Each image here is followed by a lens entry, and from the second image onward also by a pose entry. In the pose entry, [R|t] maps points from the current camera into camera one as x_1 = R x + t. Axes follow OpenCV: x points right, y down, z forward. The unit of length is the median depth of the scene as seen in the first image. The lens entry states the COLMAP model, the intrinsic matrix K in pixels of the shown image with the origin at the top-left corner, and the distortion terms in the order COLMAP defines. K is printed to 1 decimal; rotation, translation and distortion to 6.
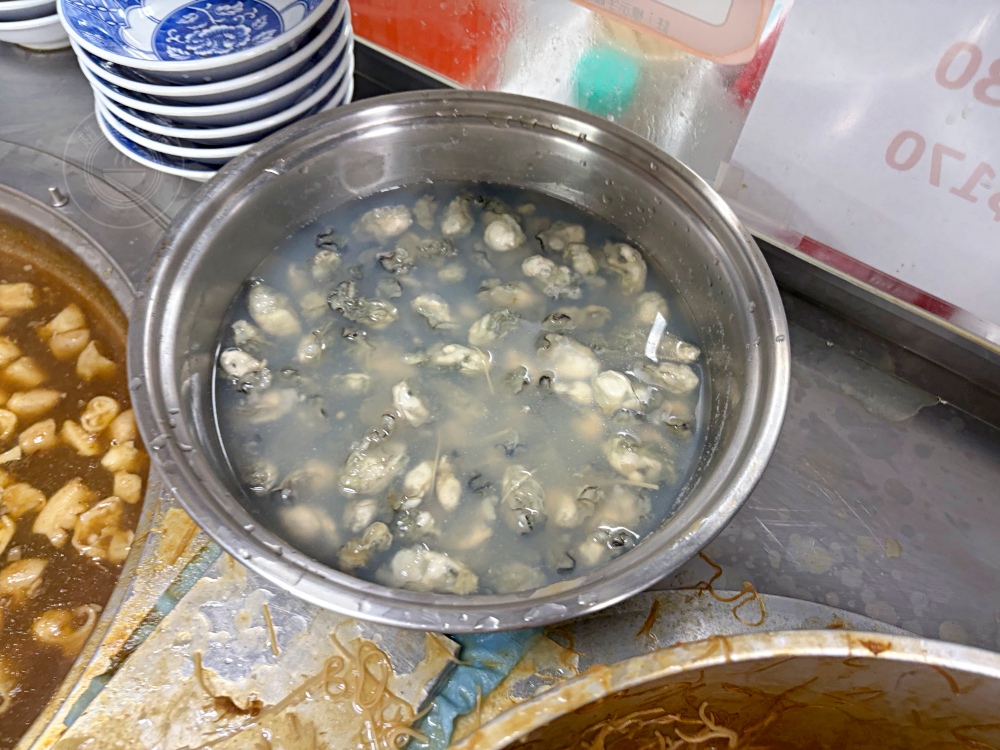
lens RADIAL K [[766.1, 0, 479.7], [0, 766.1, 377.5], [0, 0, 1]] dist [0.038327, -0.048882]
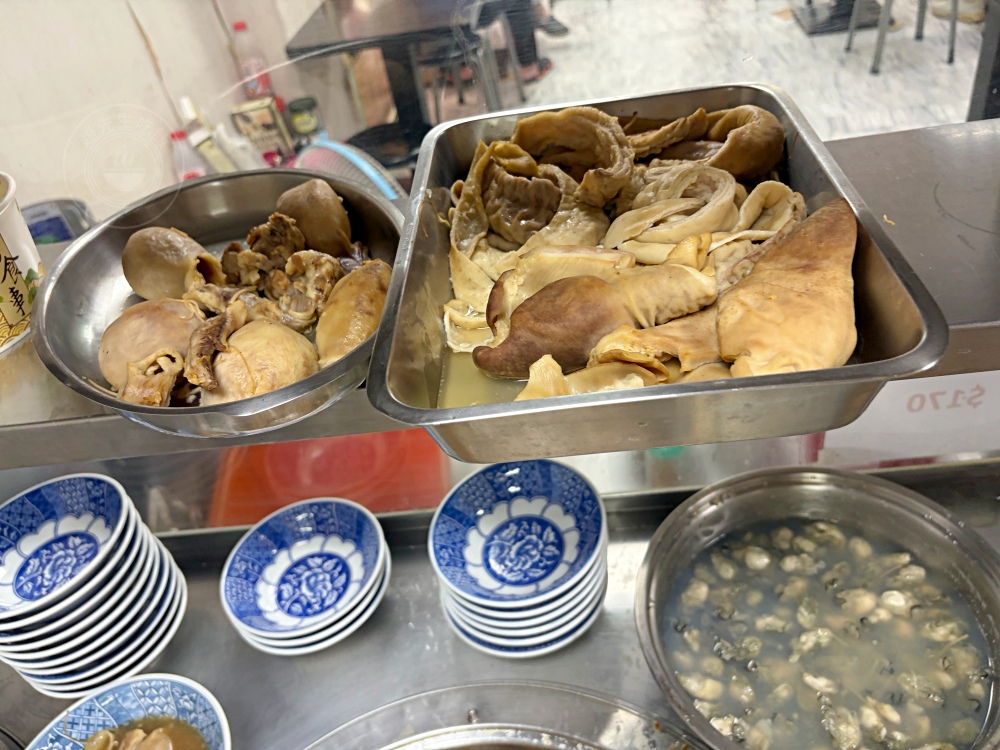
lens RADIAL K [[766.1, 0, 504.8], [0, 766.1, 378.1], [0, 0, 1]] dist [0.038327, -0.048882]
pose [[0.819503, -0.482467, 0.309258, -0.735895], [0.559466, 0.790455, -0.249356, -0.388414], [-0.124148, 0.377367, 0.917704, -0.562026]]
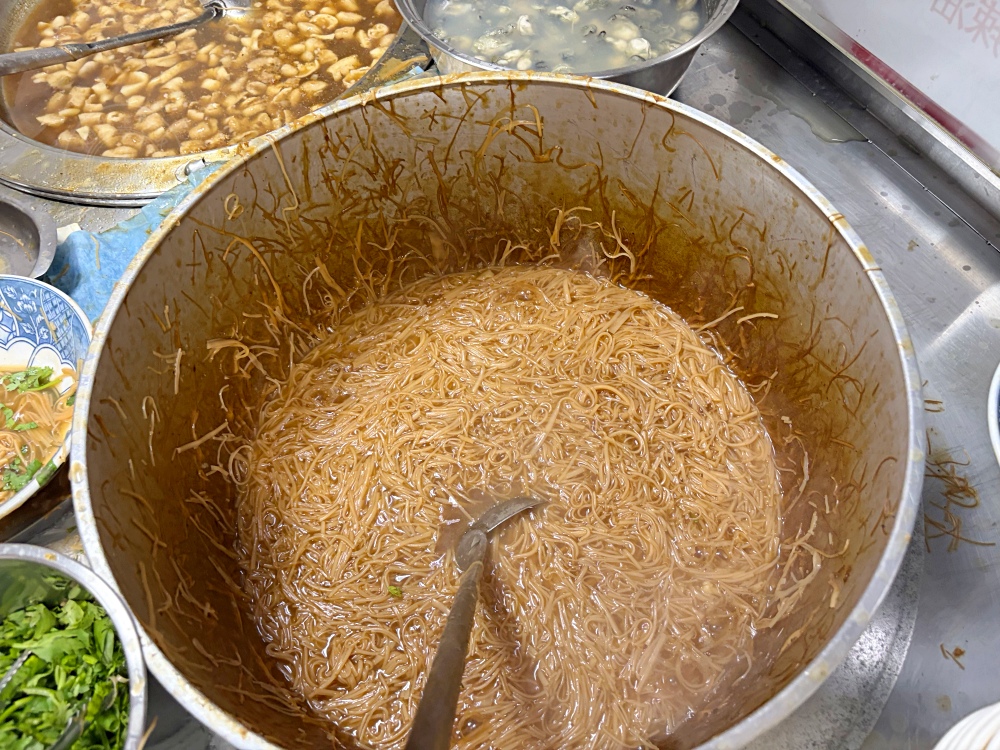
lens RADIAL K [[766.1, 0, 506.7], [0, 766.1, 377.0], [0, 0, 1]] dist [0.038327, -0.048882]
pose [[0.896794, 0.342731, -0.279814, 0.587310], [-0.337211, 0.938880, 0.069241, 0.625323], [0.286442, 0.032261, 0.957554, -0.633896]]
